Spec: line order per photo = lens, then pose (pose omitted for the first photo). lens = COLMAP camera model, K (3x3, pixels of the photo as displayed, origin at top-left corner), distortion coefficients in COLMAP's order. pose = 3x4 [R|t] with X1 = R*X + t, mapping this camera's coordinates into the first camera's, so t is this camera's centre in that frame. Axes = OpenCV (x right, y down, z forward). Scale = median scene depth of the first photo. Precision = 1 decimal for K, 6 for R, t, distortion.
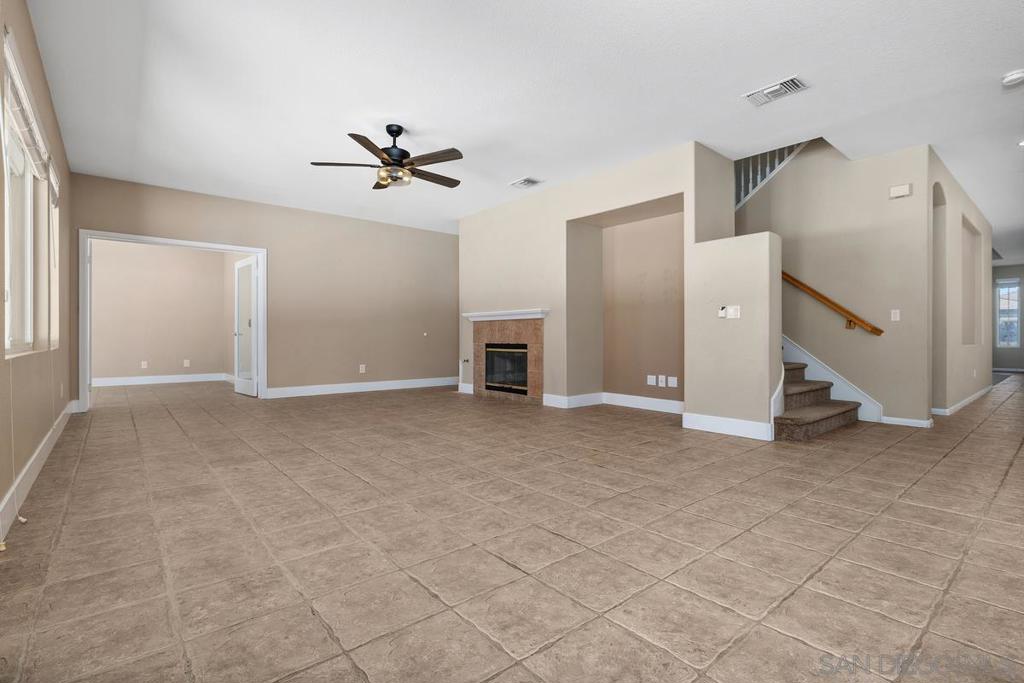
lens RADIAL K [[484.6, 0, 514.4], [0, 484.6, 341.6], [0, 0, 1]] dist [-0.007564, 0.002226]
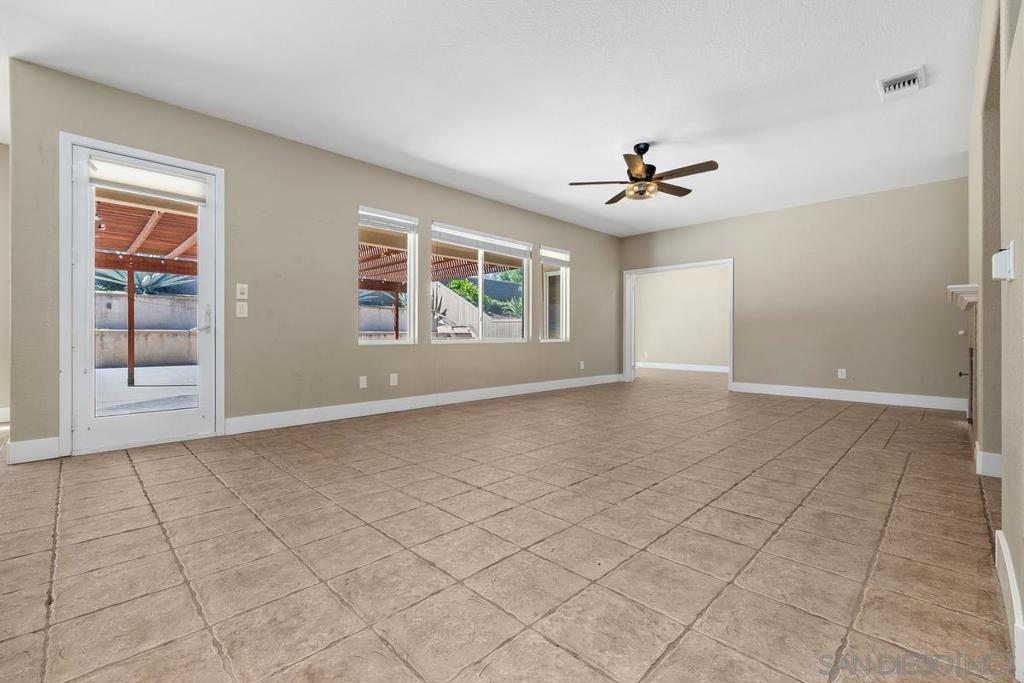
lens RADIAL K [[438.9, 0, 506.5], [0, 438.9, 336.0], [0, 0, 1]] dist [0.005732, -0.000334]
pose [[0.071450, -0.000303, -0.997444, 0.617730], [-0.009997, 0.999950, -0.001020, -0.004112], [0.997394, 0.010044, 0.071444, 0.527344]]
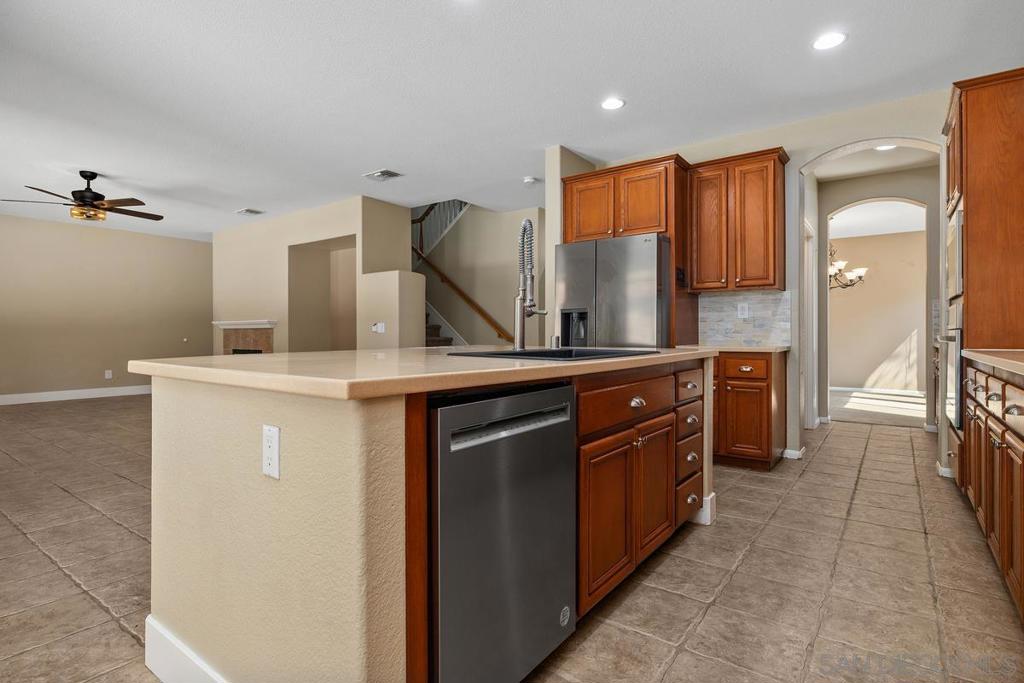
lens RADIAL K [[514.2, 0, 515.2], [0, 514.2, 337.4], [0, 0, 1]] dist [-0.015523, 0.000317]
pose [[0.972138, 0.001138, 0.234406, 0.406698], [0.000228, 0.999983, -0.005798, -0.022026], [-0.234409, 0.005690, 0.972122, -0.394477]]
